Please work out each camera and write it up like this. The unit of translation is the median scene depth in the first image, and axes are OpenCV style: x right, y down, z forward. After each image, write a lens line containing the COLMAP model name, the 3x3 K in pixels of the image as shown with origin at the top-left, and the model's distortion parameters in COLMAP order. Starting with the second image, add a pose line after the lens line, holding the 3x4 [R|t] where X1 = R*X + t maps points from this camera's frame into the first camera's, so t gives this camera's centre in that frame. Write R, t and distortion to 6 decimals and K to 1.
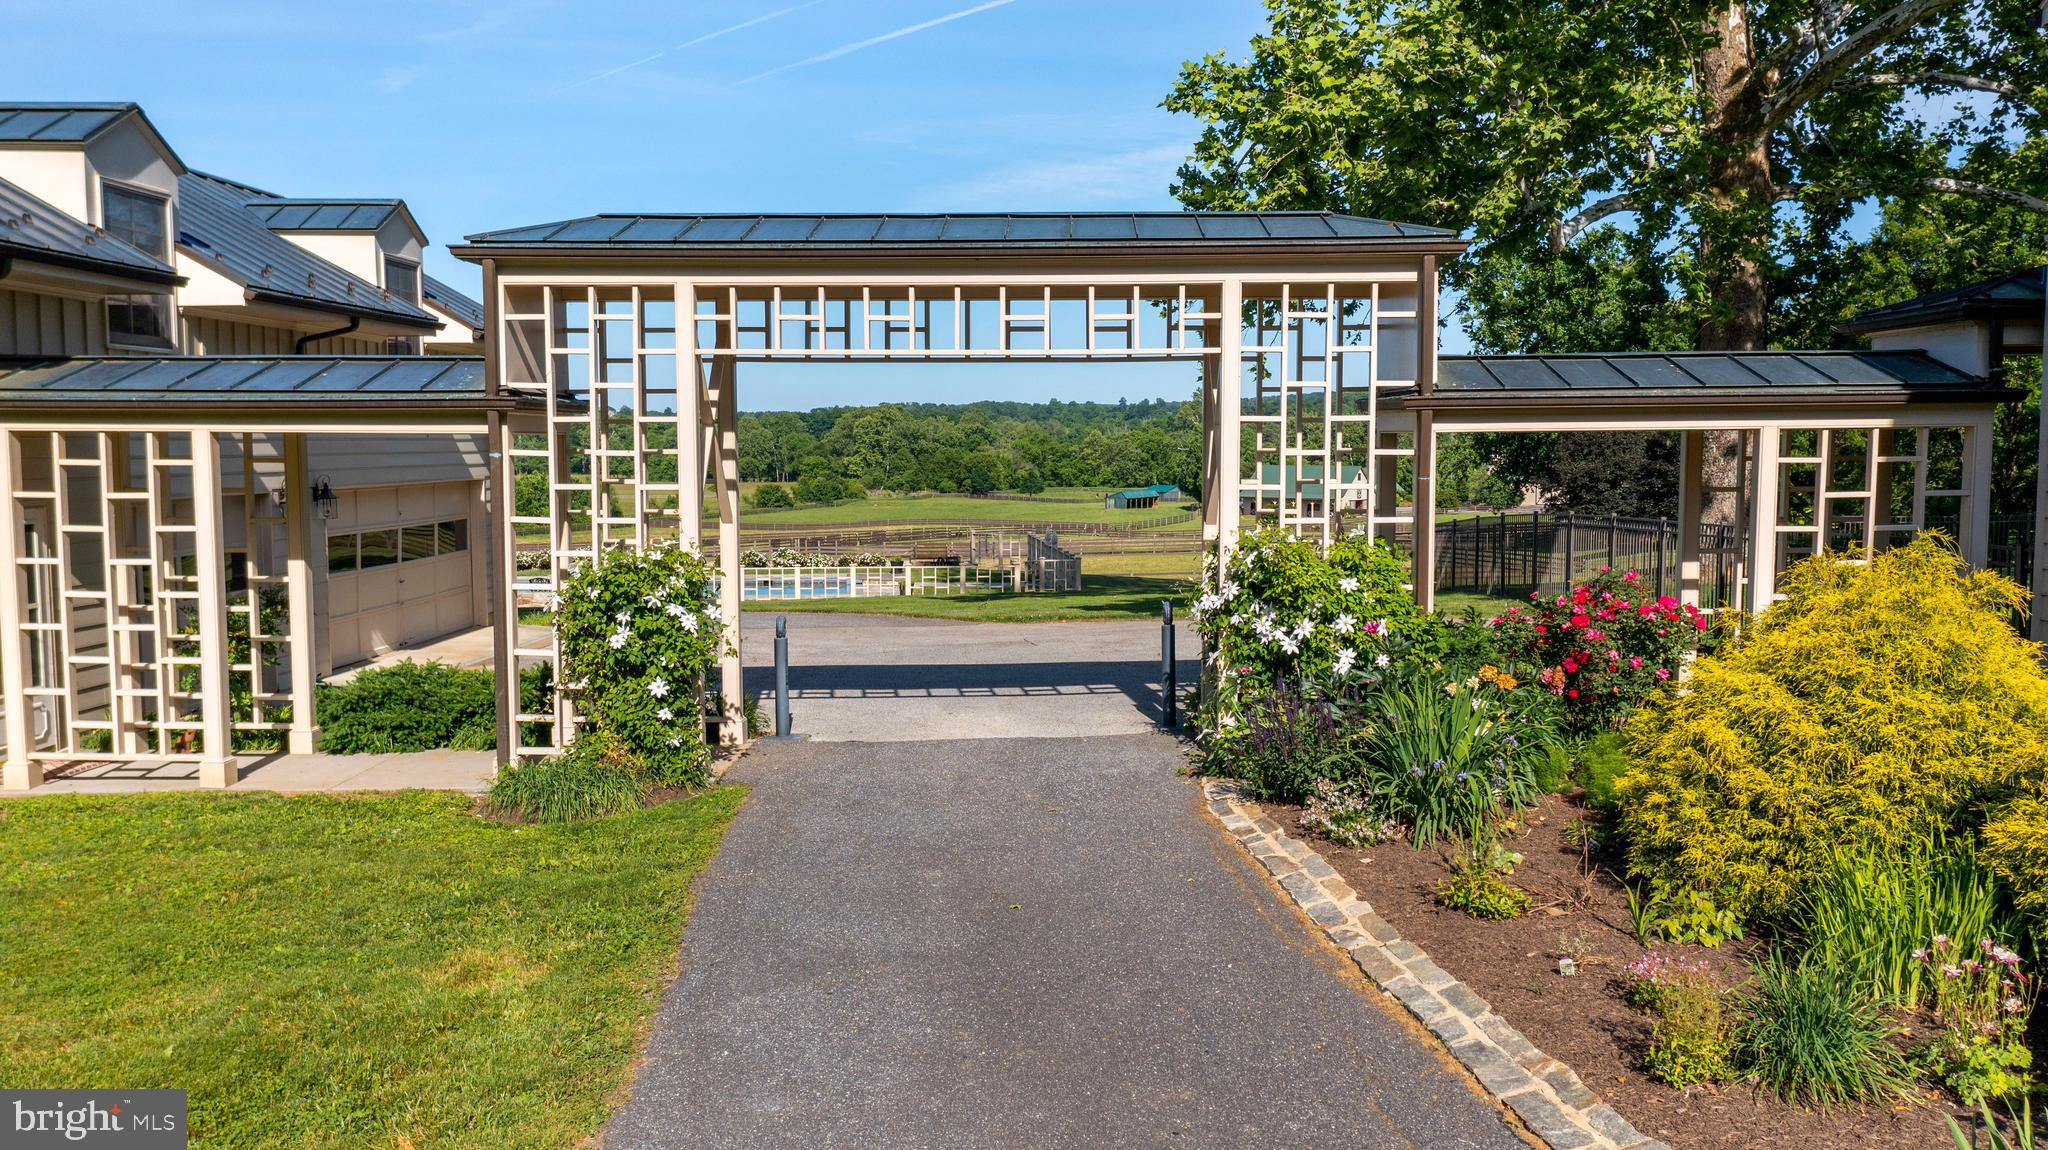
lens RADIAL K [[1615.2, 0, 1024.0], [0, 1615.2, 575.0], [0, 0, 1]] dist [-0.011192, -0.002076]
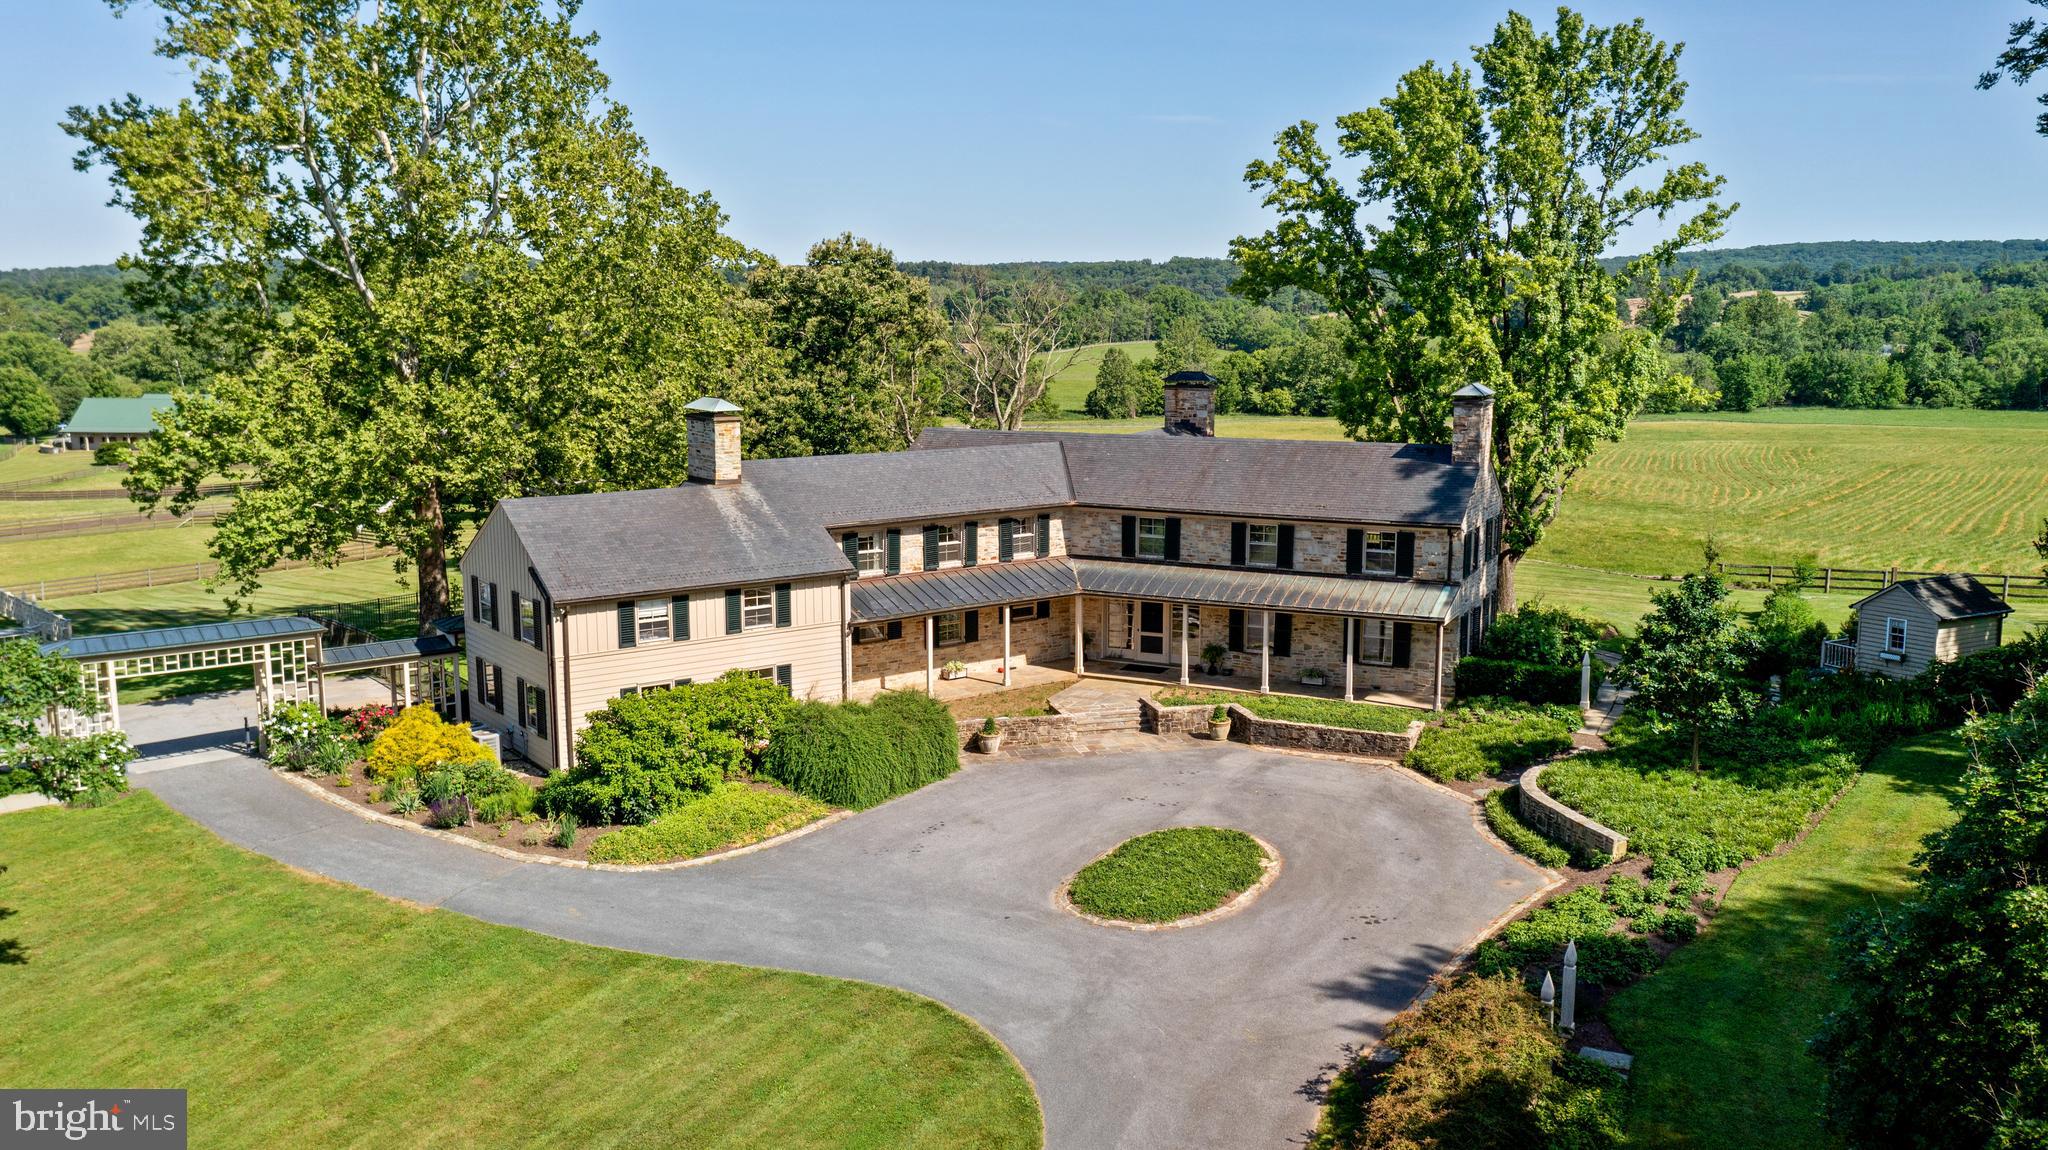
lens RADIAL K [[1615.2, 0, 1024.0], [0, 1615.2, 575.0], [0, 0, 1]] dist [-0.011192, -0.002076]
pose [[0.774770, -0.098913, 0.624458, -0.899390], [0.052691, 0.994352, 0.092130, -0.626187], [-0.630044, -0.038476, 0.775606, -3.293748]]
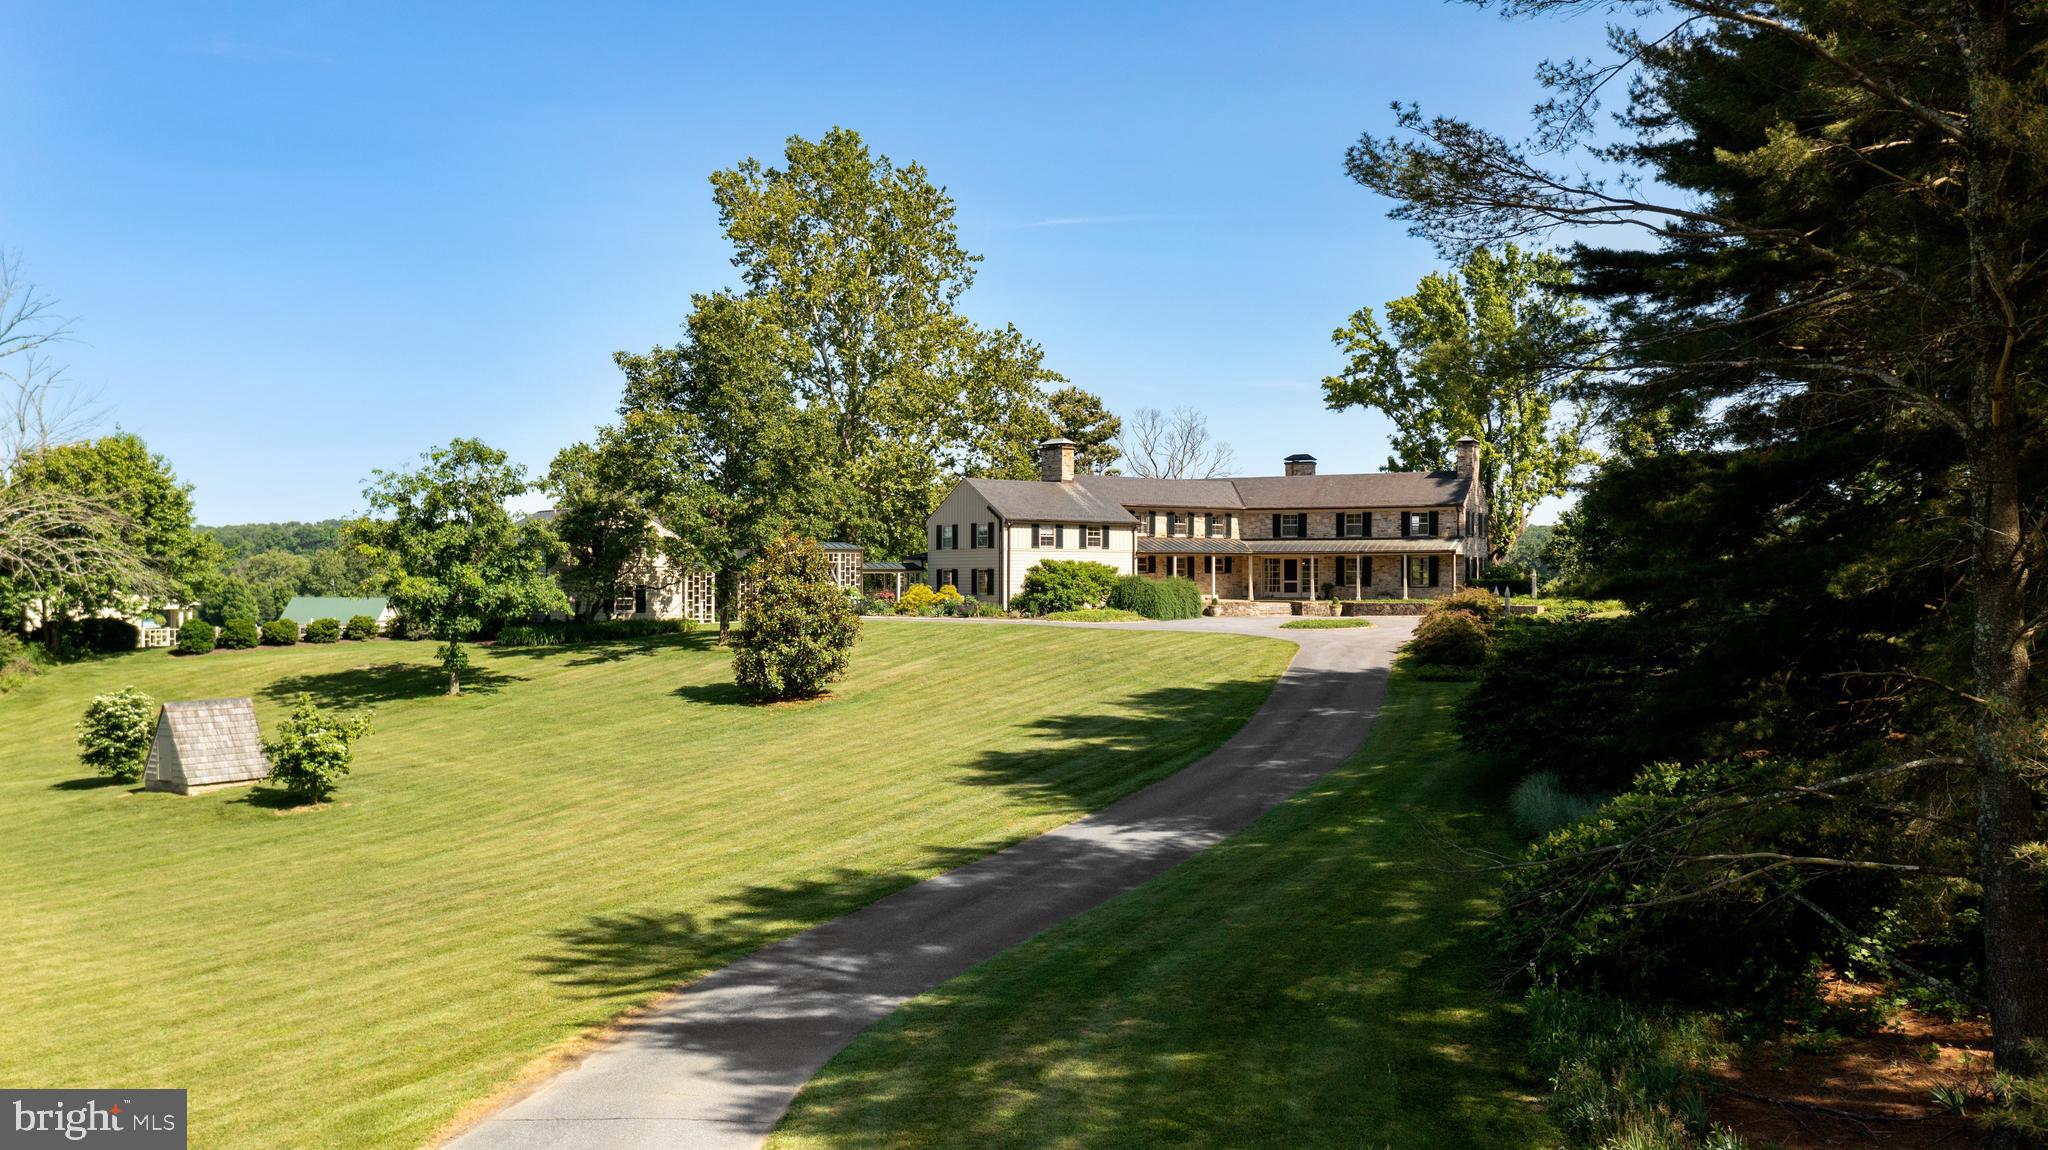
lens RADIAL K [[1617.3, 0, 1022.0], [0, 1617.3, 534.1], [0, 0, 1]] dist [-0.003897, 0.002127]
pose [[0.785341, 0.021733, 0.618682, -3.997800], [0.049616, 0.993959, -0.097897, 0.535865], [-0.617072, 0.107579, 0.779518, -5.590844]]
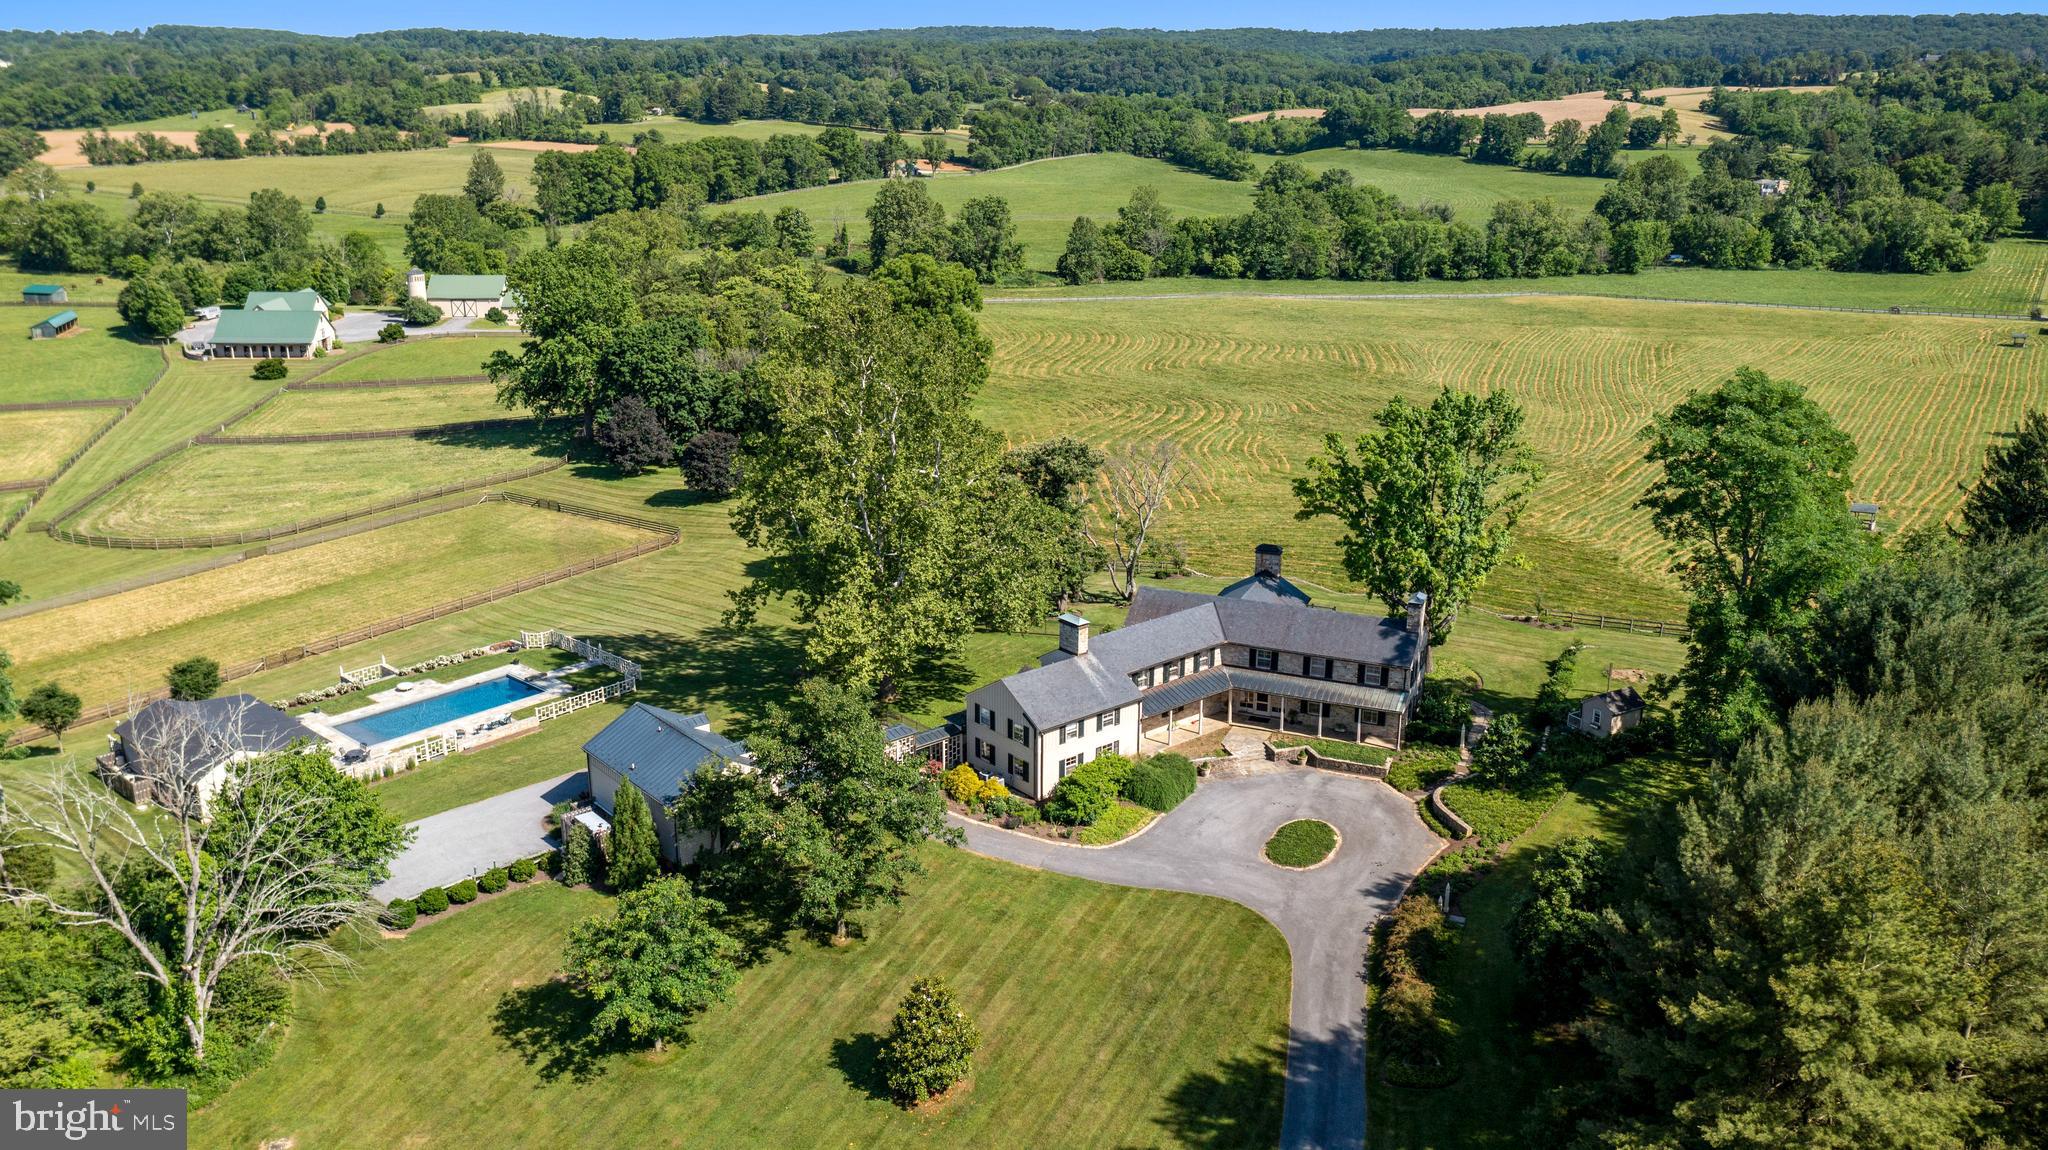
lens RADIAL K [[1615.2, 0, 1024.0], [0, 1615.2, 575.0], [0, 0, 1]] dist [-0.011192, -0.002076]
pose [[0.740560, -0.198973, 0.641857, -5.112721], [0.053886, 0.969666, 0.238420, -3.286511], [-0.669826, -0.141977, 0.728818, -6.107427]]
